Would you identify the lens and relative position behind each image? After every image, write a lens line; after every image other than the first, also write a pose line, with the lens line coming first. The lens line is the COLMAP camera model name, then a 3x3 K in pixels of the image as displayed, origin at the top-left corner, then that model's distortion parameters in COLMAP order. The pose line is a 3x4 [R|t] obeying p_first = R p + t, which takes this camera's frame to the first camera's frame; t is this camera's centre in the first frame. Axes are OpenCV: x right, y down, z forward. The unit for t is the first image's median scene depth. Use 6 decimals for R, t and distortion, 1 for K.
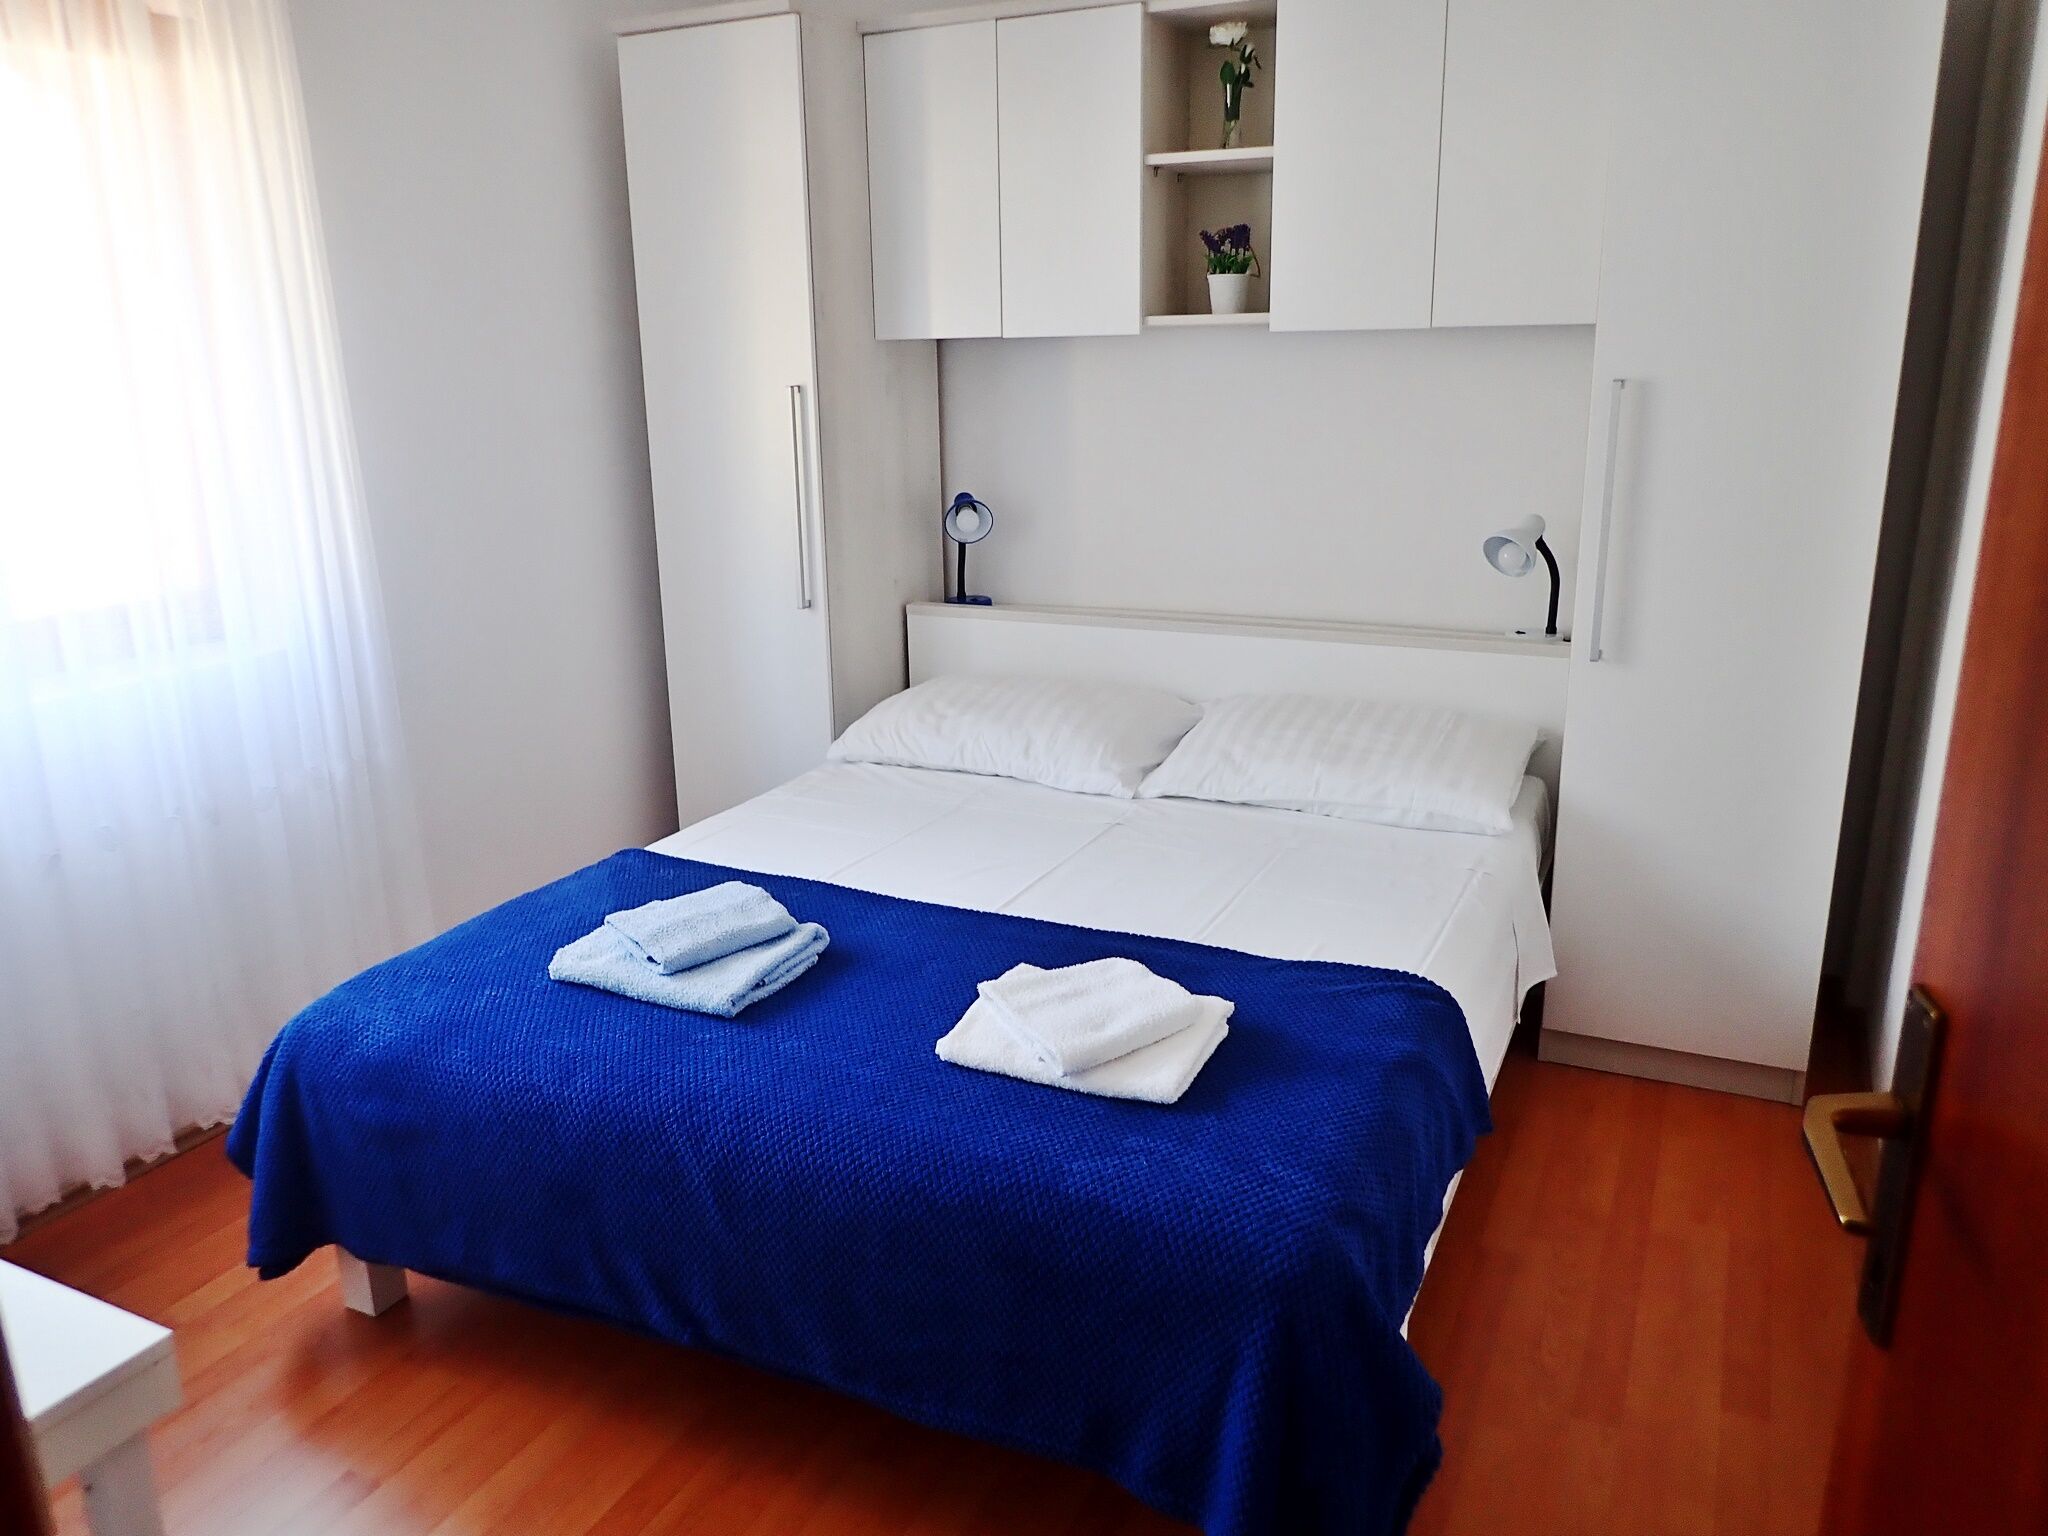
lens RADIAL K [[1499.3, 0, 1024.0], [0, 1499.3, 768.0], [0, 0, 1]] dist [-0.003667, -0.008597]
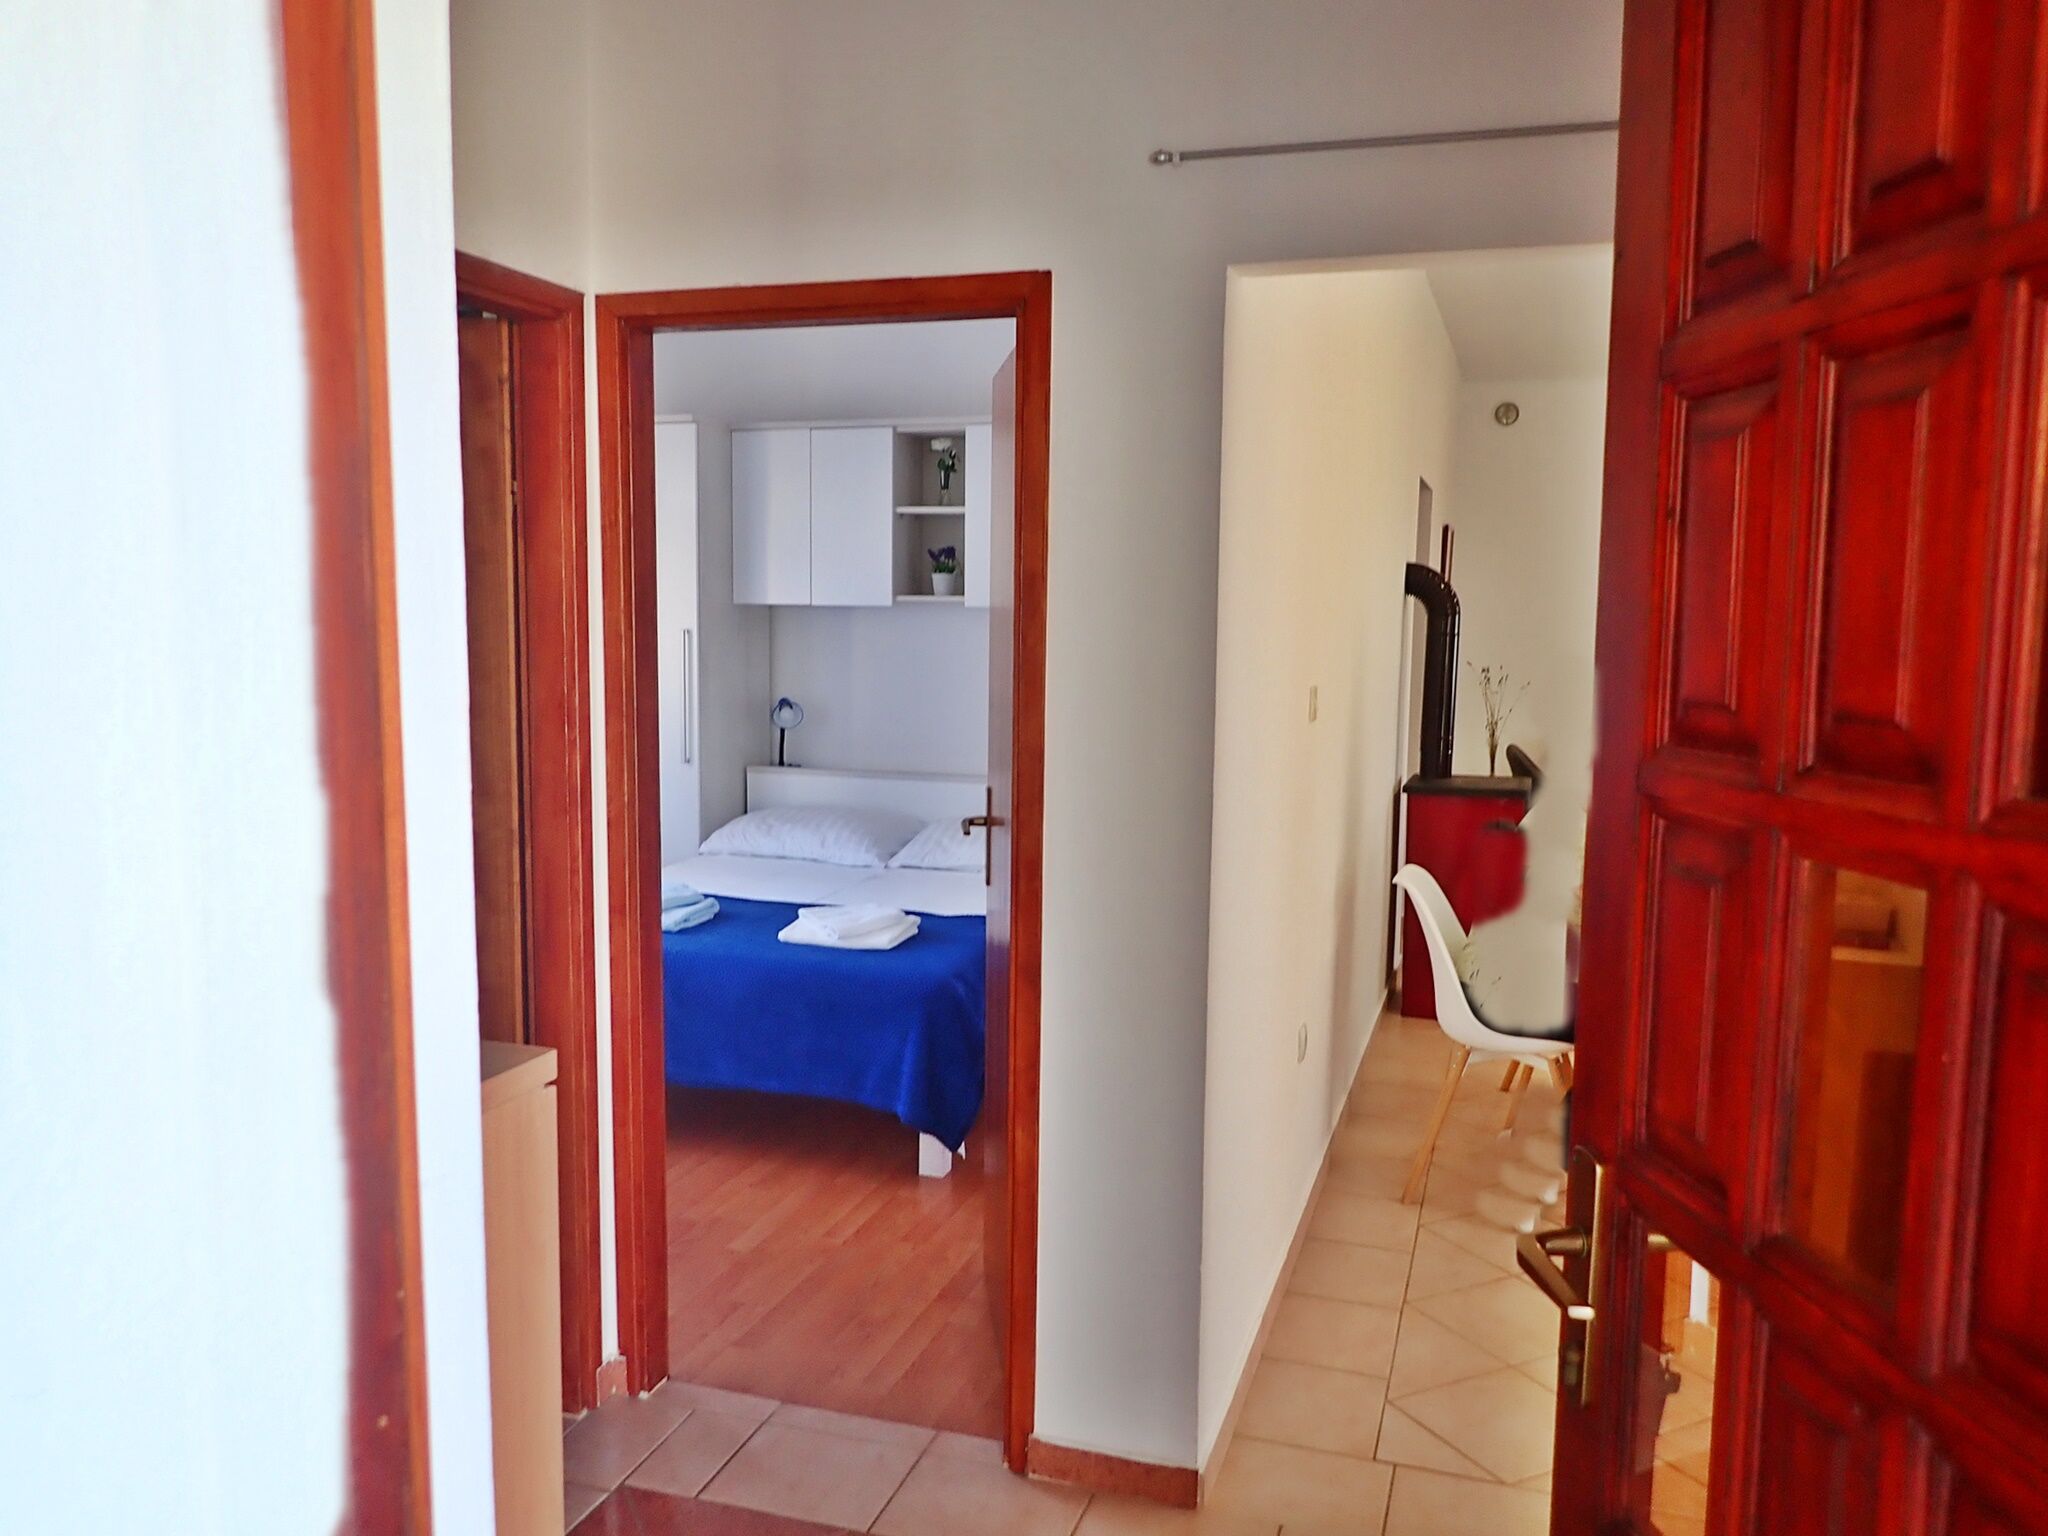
lens RADIAL K [[1499.3, 0, 1024.0], [0, 1499.3, 768.0], [0, 0, 1]] dist [-0.003667, -0.008597]
pose [[0.990736, 0.013469, 0.135130, -0.002486], [0.008902, 0.986488, -0.163592, 0.178118], [-0.135507, 0.163280, 0.977229, -0.676585]]
